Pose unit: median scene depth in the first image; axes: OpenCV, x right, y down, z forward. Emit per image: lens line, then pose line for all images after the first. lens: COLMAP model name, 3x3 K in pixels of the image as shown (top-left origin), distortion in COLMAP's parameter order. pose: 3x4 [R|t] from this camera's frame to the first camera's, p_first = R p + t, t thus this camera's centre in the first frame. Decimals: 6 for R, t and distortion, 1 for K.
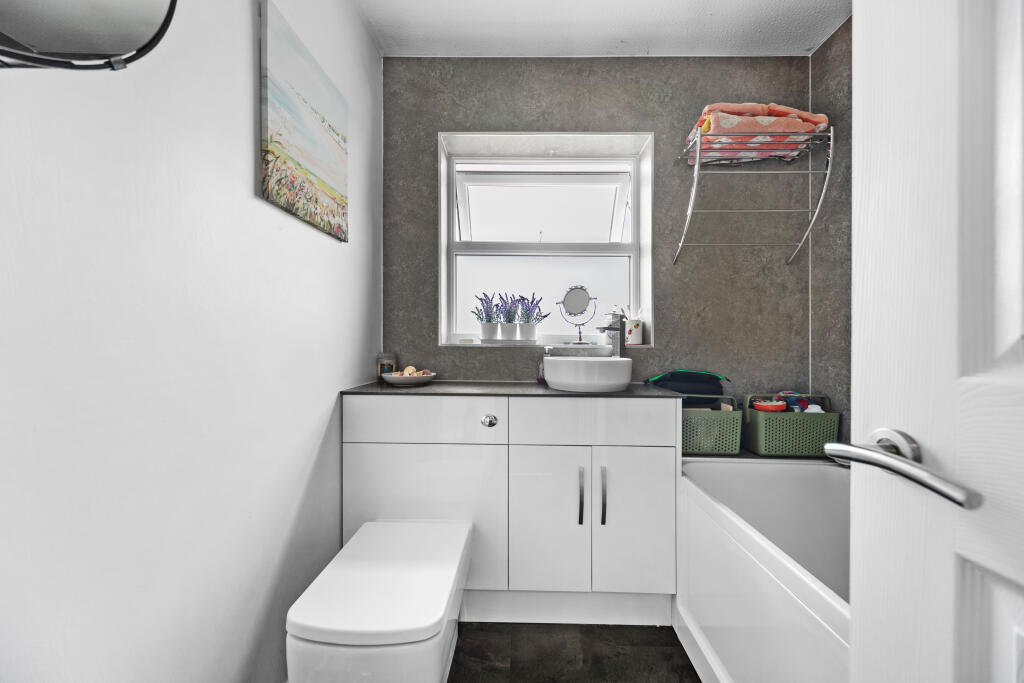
lens RADIAL K [[349.0, 0, 513.0], [0, 349.0, 346.9], [0, 0, 1]] dist [0.001626, 0.000081]
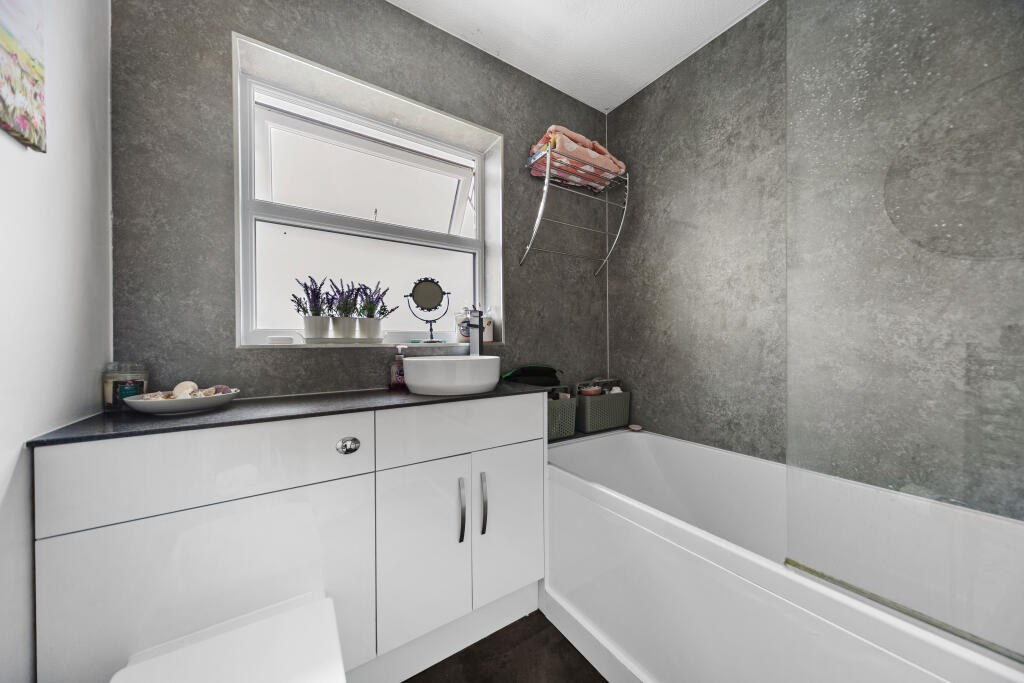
lens RADIAL K [[349.1, 0, 512.8], [0, 349.1, 343.9], [0, 0, 1]] dist [0.000922, 0.000073]
pose [[0.823334, -0.017396, 0.567291, -0.165553], [0.020916, 0.999781, 0.000302, -0.000334], [-0.567172, 0.011617, 0.823518, 0.147575]]
